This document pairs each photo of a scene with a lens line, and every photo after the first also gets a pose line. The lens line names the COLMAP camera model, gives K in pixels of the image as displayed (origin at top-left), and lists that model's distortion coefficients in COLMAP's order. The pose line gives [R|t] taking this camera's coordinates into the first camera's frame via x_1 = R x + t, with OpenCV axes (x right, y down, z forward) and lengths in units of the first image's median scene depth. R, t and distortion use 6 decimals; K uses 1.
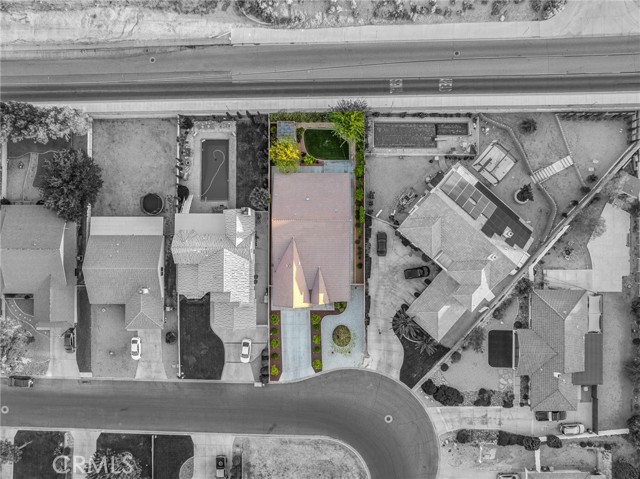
lens RADIAL K [[453.6, 0, 320.0], [0, 453.6, 239.5], [0, 0, 1]] dist [-0.054093, 0.024933]
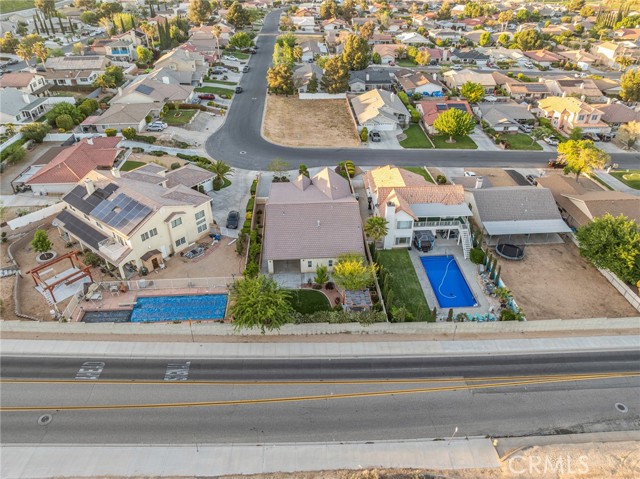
lens RADIAL K [[453.6, 0, 320.0], [0, 453.6, 239.5], [0, 0, 1]] dist [-0.054093, 0.024933]
pose [[-0.998567, 0.031989, -0.042896, 0.006890], [-0.053300, -0.523587, 0.850304, -0.747991], [0.004741, 0.851372, 0.524542, 0.555197]]
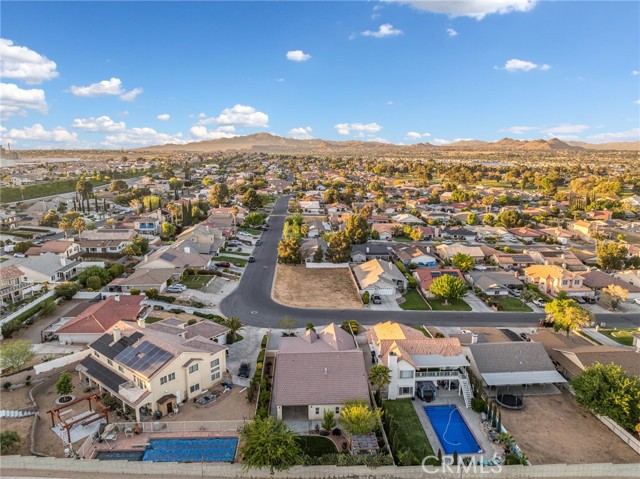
lens RADIAL K [[453.6, 0, 320.0], [0, 453.6, 239.5], [0, 0, 1]] dist [-0.054093, 0.024933]
pose [[-0.998928, 0.008459, -0.045518, 0.020800], [-0.046293, -0.170266, 0.984310, -0.842630], [0.000576, 0.985362, 0.170475, 0.559806]]
